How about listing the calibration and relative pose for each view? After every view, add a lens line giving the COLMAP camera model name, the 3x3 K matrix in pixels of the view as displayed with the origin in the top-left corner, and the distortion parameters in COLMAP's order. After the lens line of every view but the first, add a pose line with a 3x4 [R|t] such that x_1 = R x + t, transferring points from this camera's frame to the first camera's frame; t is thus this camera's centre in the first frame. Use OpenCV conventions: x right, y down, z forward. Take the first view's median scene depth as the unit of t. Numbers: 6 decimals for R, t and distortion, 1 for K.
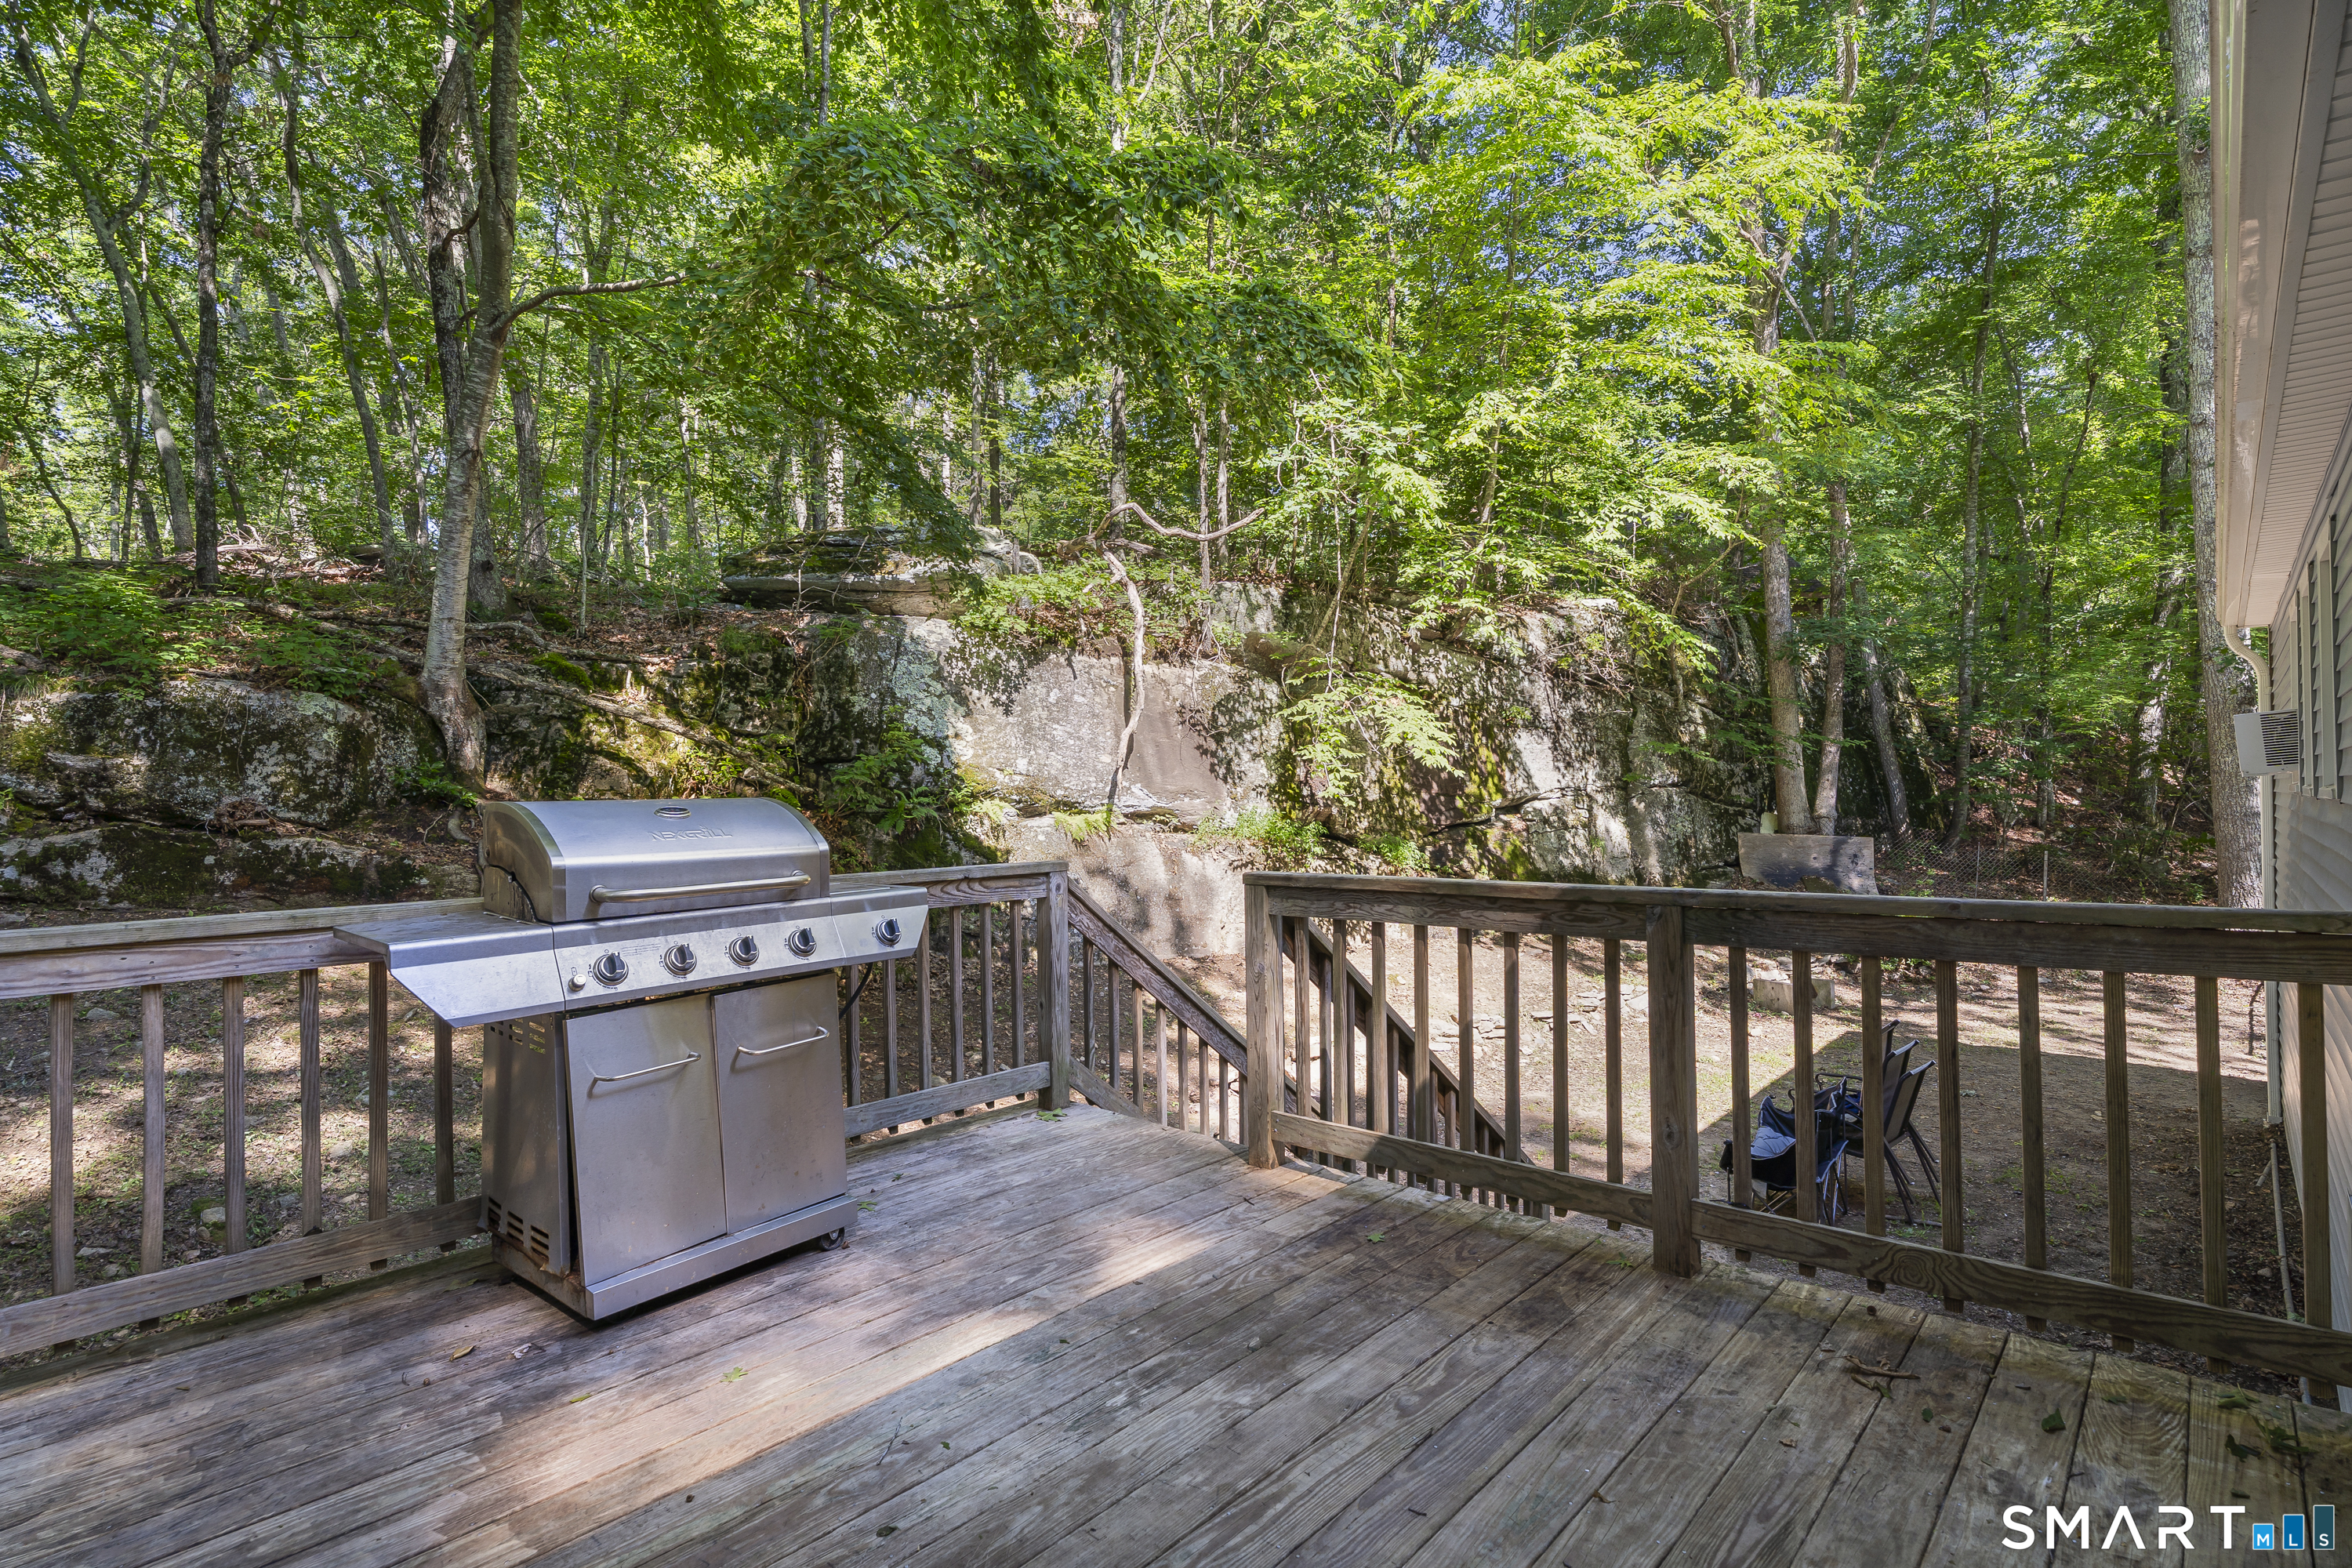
lens RADIAL K [[1182.3, 0, 1176.0], [0, 1182.3, 784.0], [0, 0, 1]] dist [-0.000046, -0.000133]
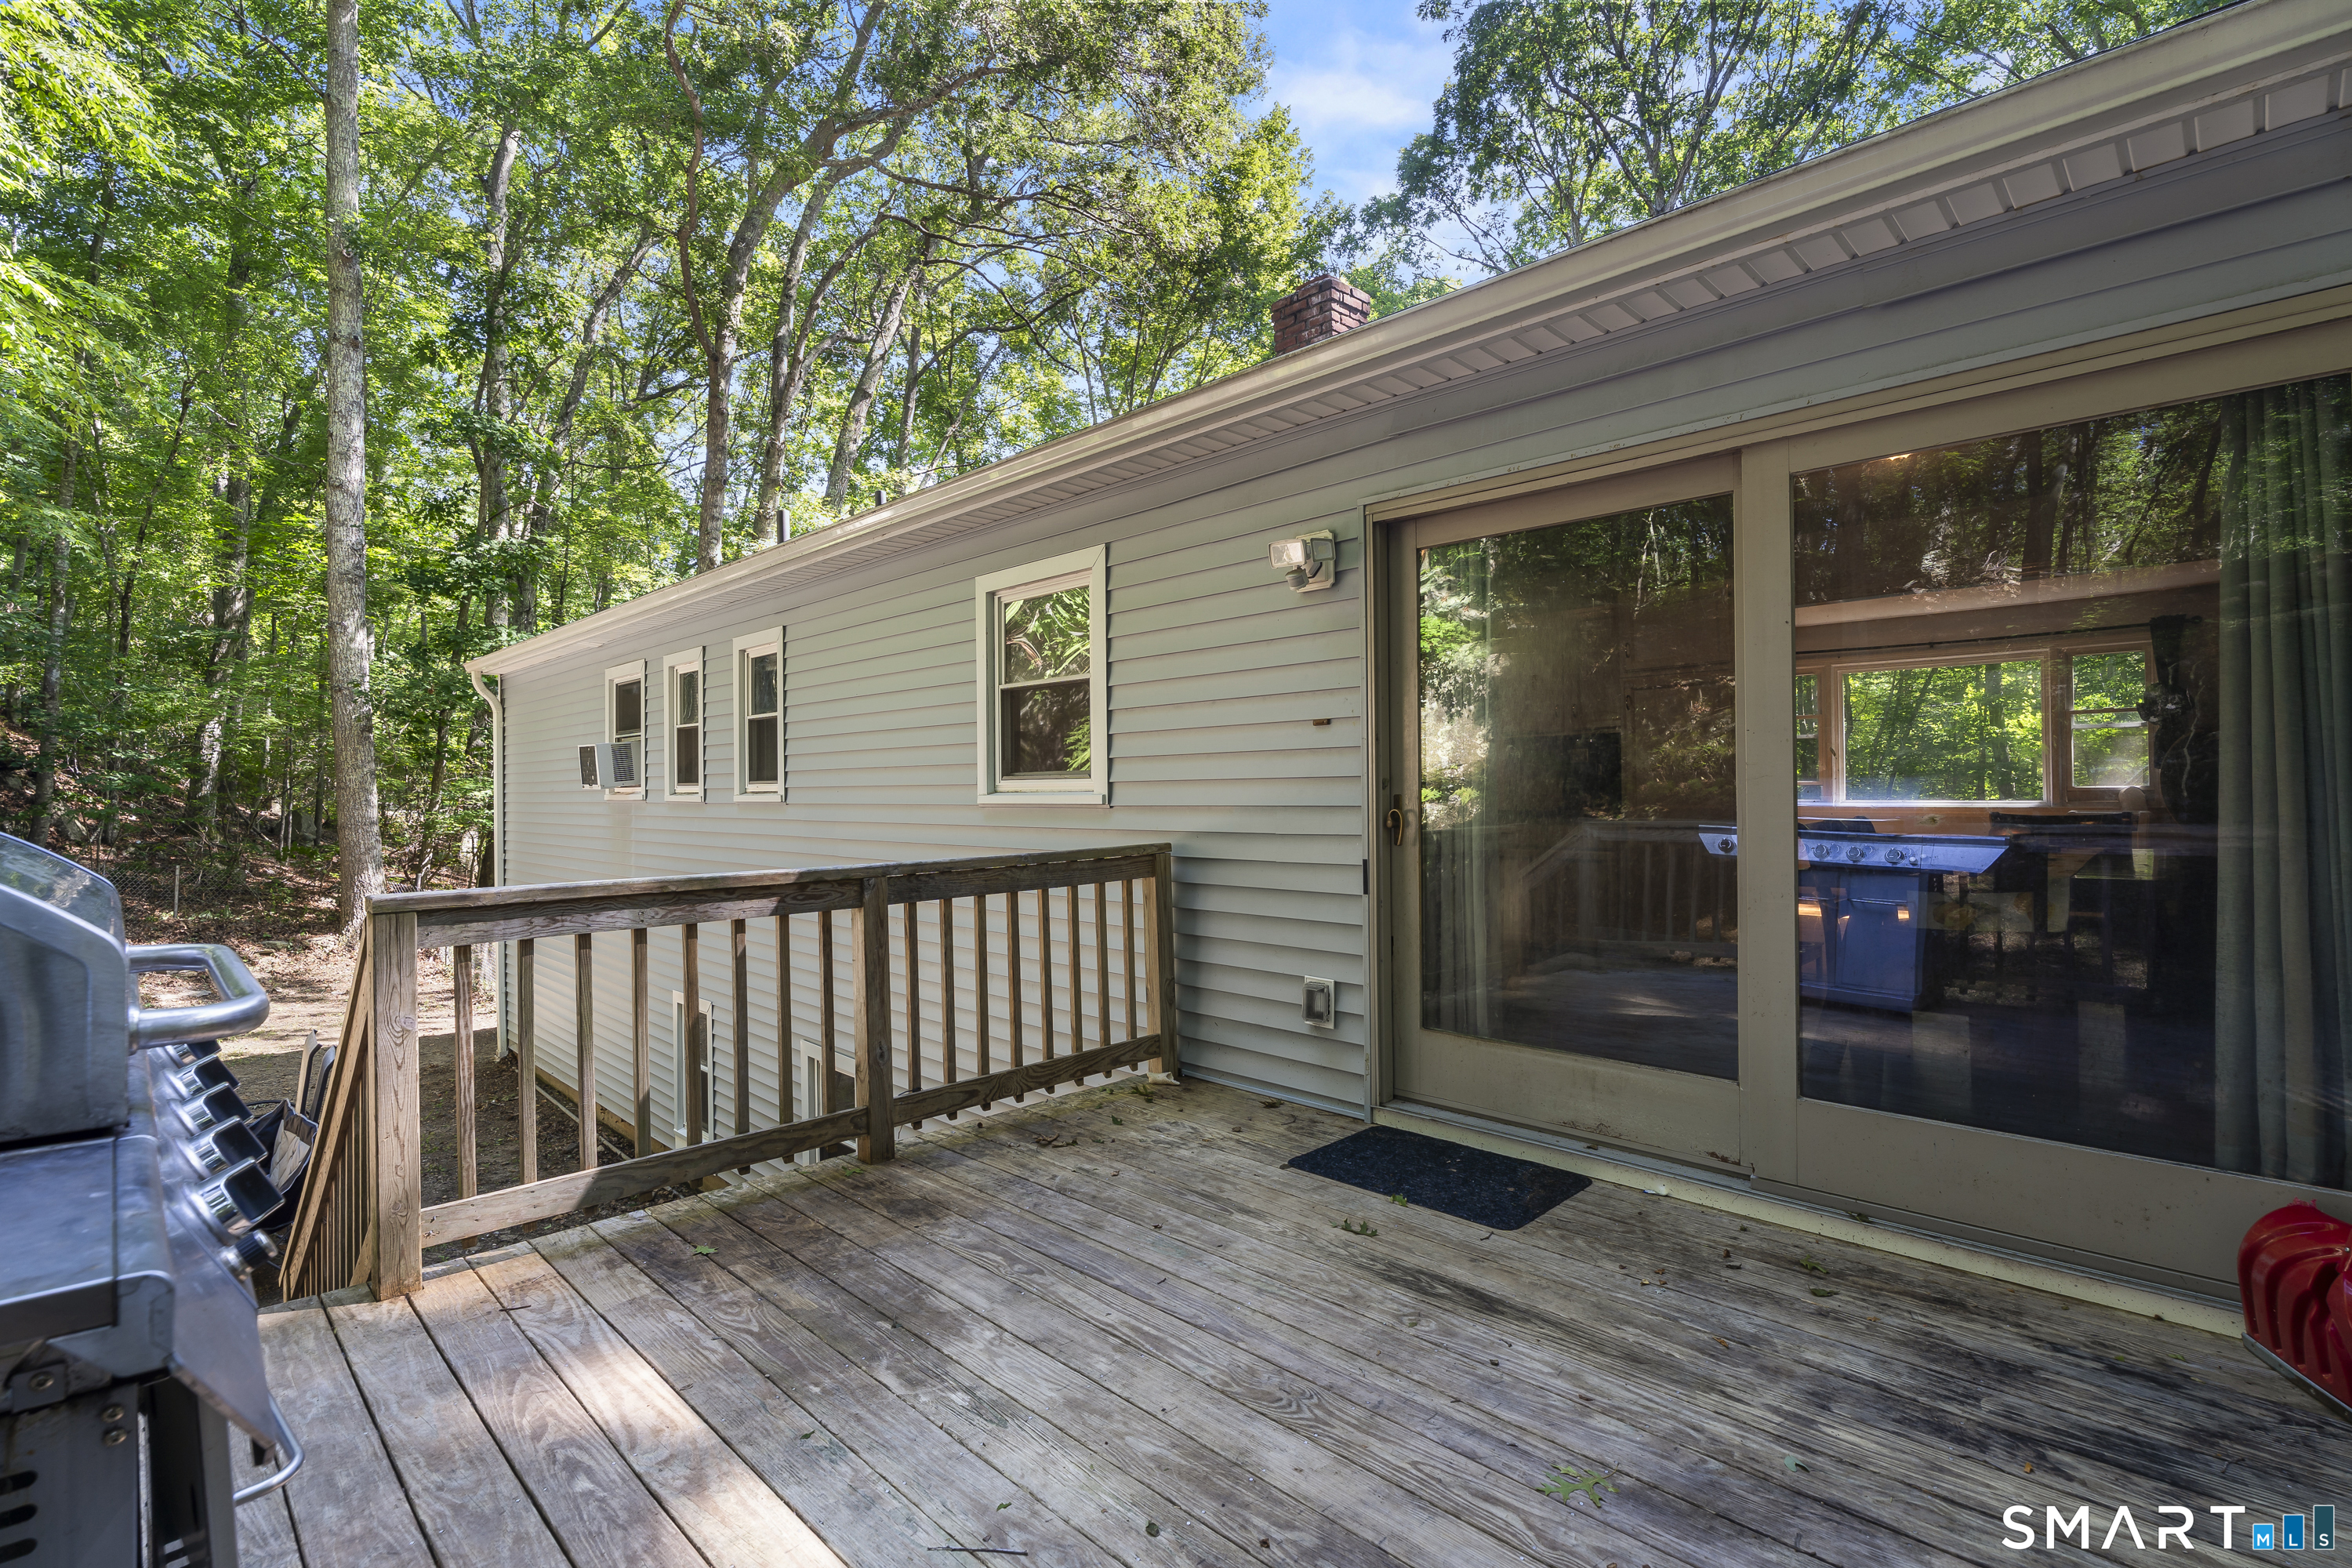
lens RADIAL K [[1059.6, 0, 1176.0], [0, 1059.6, 784.0], [0, 0, 1]] dist [-0.001011, -0.000155]
pose [[0.053253, 0.016577, 0.998443, -0.860661], [0.001090, 0.999861, -0.016659, 0.016047], [-0.998580, 0.001975, 0.053227, 0.702415]]
